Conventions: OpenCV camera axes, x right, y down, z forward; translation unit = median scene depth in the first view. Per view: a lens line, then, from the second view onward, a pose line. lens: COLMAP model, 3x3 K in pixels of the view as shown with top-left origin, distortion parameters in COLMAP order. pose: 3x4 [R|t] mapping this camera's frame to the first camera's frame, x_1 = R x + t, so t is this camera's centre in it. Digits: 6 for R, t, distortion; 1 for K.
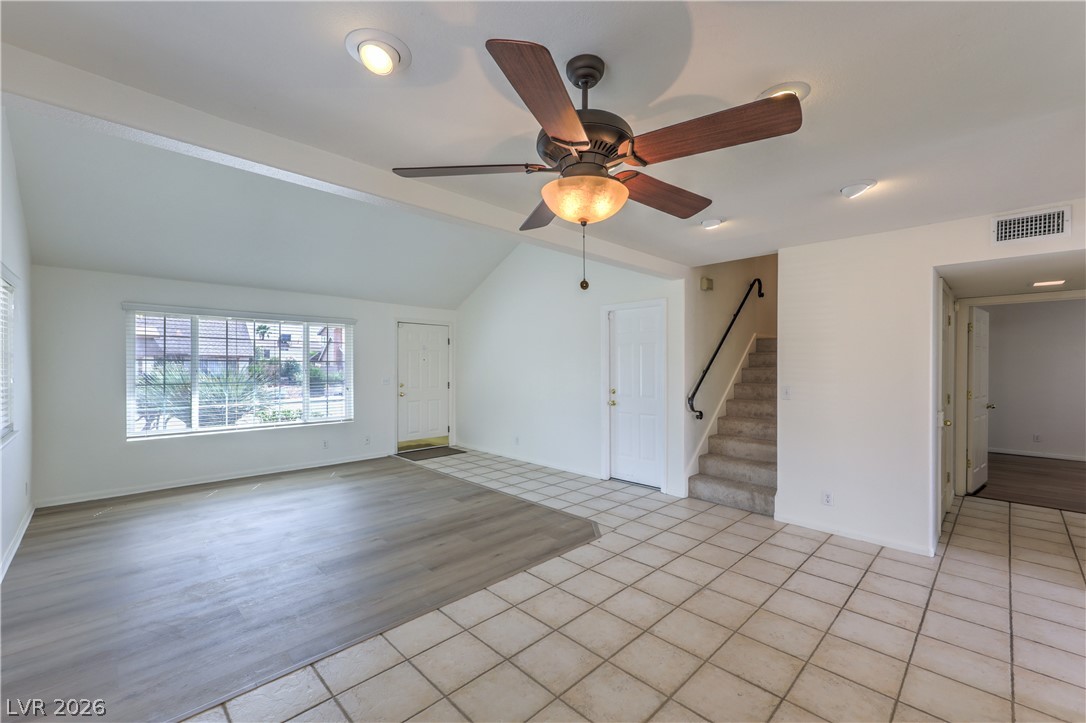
lens RADIAL K [[446.3, 0, 549.7], [0, 446.3, 366.8], [0, 0, 1]] dist [0.008124, -0.000136]
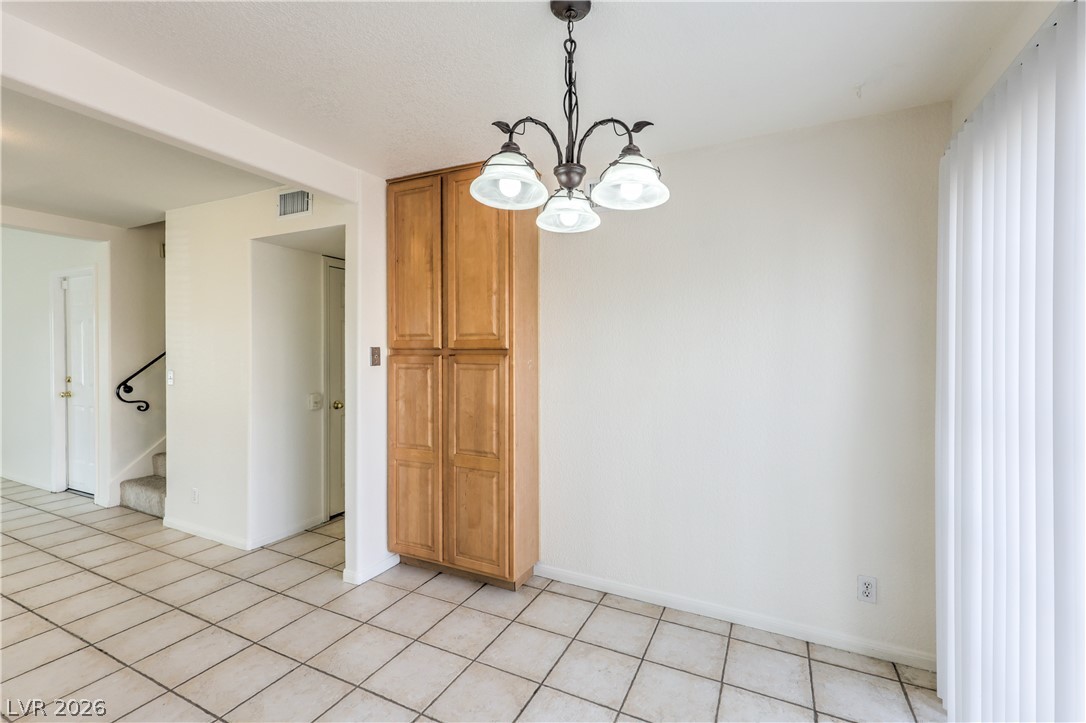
lens RADIAL K [[457.7, 0, 565.6], [0, 457.7, 355.5], [0, 0, 1]] dist [0.010735, 0.000428]
pose [[0.938217, 0.000806, 0.346046, 0.792624], [-0.001582, 0.999997, 0.001960, 0.011363], [-0.346044, -0.002386, 0.938215, -0.089237]]
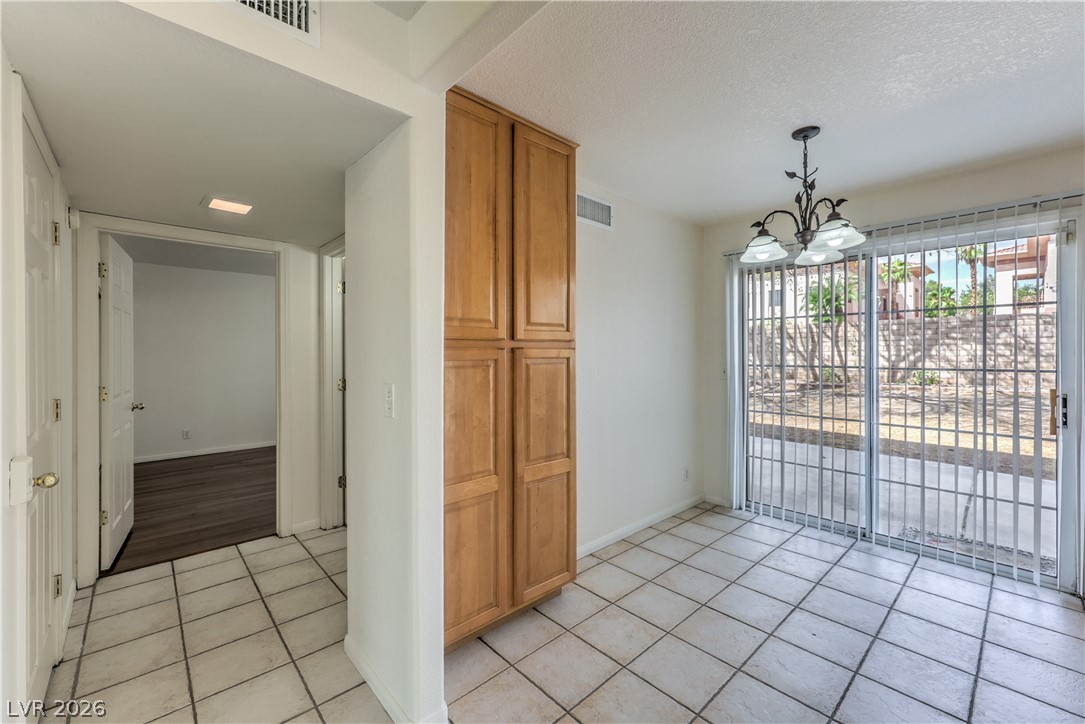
lens RADIAL K [[445.9, 0, 555.5], [0, 445.9, 355.5], [0, 0, 1]] dist [0.008124, -0.000136]
pose [[0.026959, -0.007480, 0.999609, 0.409761], [0.008469, 0.999938, 0.007254, 0.017082], [-0.999601, 0.008270, 0.027021, 0.443705]]
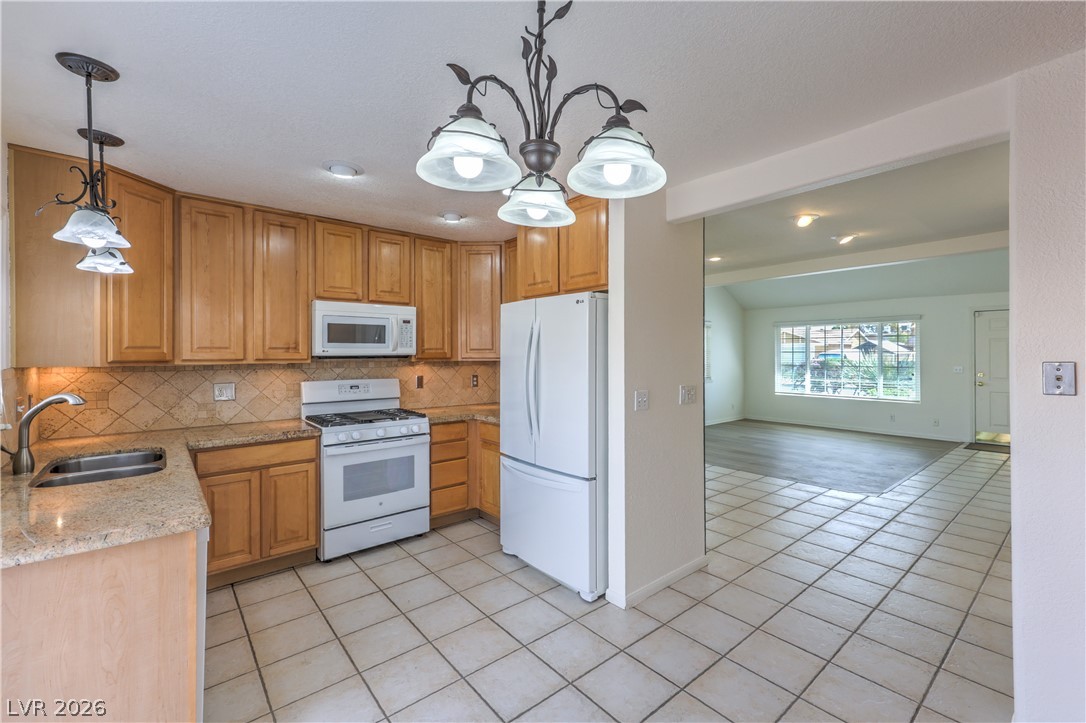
lens RADIAL K [[469.7, 0, 560.4], [0, 469.7, 352.8], [0, 0, 1]] dist [0.013270, -0.000545]
pose [[-0.063271, -0.002449, -0.997993, 1.143938], [-0.003634, 0.999991, -0.002224, -0.003313], [0.997990, 0.003486, -0.063279, 0.211413]]
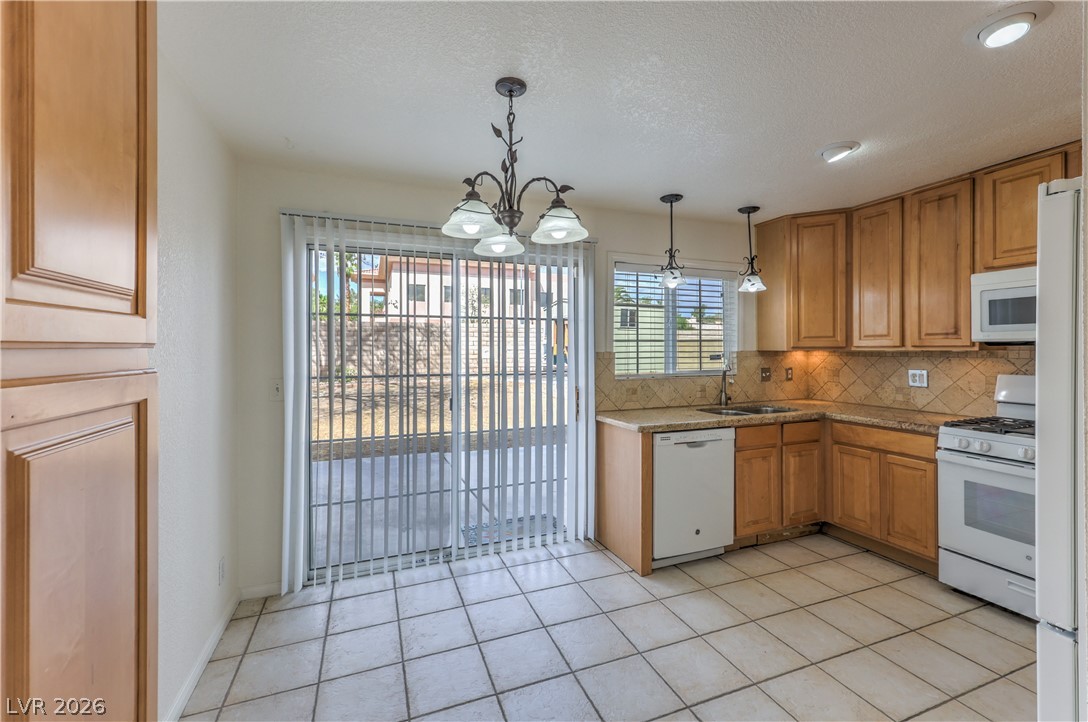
lens RADIAL K [[458.5, 0, 543.9], [0, 458.5, 348.4], [0, 0, 1]] dist [0.010735, 0.000428]
pose [[-0.915949, 0.001609, 0.401290, 0.714034], [0.002749, 0.999994, 0.002265, 0.006174], [-0.401284, 0.003178, -0.915948, 0.535761]]
